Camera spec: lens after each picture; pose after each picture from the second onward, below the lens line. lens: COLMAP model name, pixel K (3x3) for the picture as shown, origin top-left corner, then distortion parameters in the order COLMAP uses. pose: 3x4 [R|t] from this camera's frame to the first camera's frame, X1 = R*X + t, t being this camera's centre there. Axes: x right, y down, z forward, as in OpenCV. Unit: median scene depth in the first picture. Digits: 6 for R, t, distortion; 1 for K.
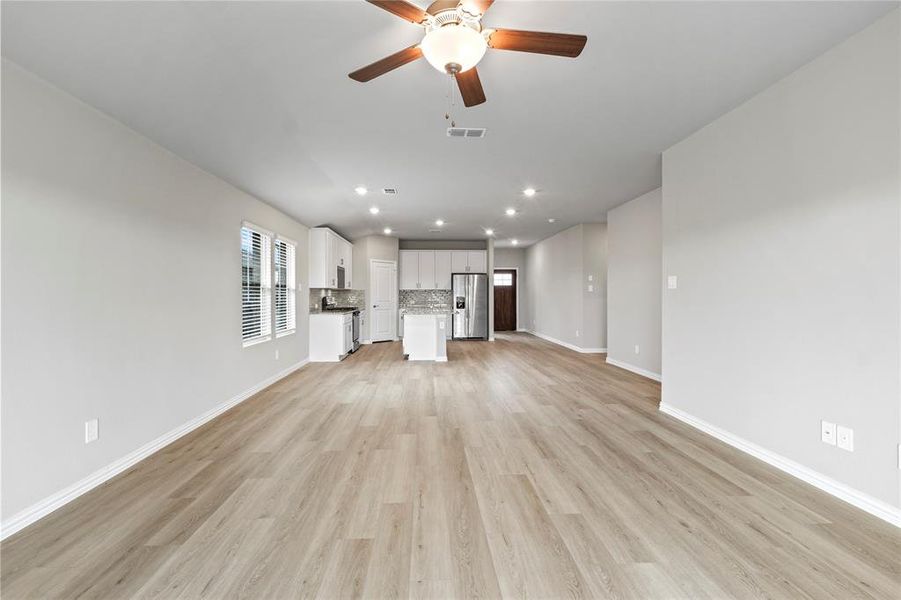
lens RADIAL K [[409.8, 0, 451.2], [0, 409.8, 299.3], [0, 0, 1]] dist [-0.005487, -0.000306]
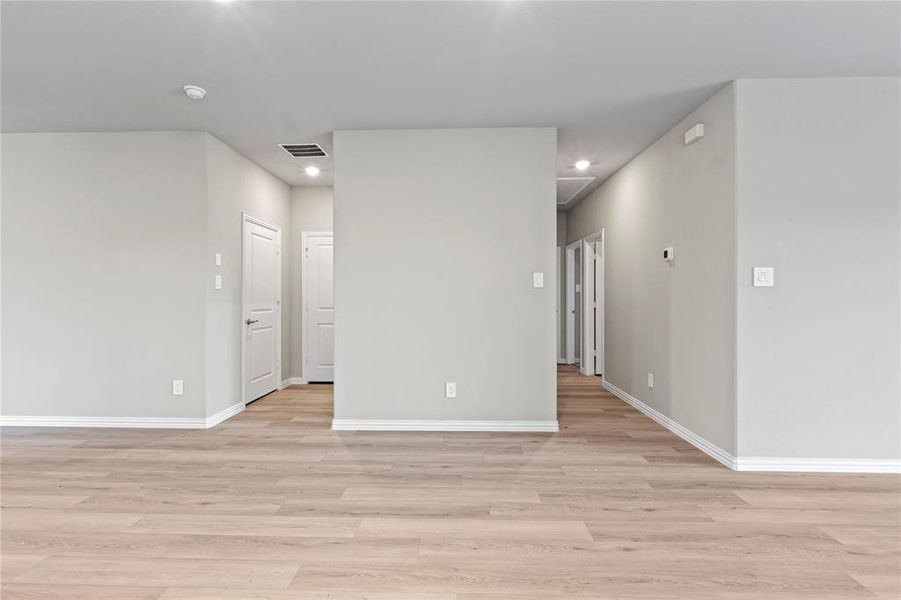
lens RADIAL K [[409.8, 0, 450.5], [0, 409.8, 297.2], [0, 0, 1]] dist [-0.005487, -0.000306]
pose [[0.087878, -0.015674, 0.996008, -0.173128], [0.014823, 0.999786, 0.014426, -0.023470], [-0.996021, 0.013496, 0.088091, 1.324205]]
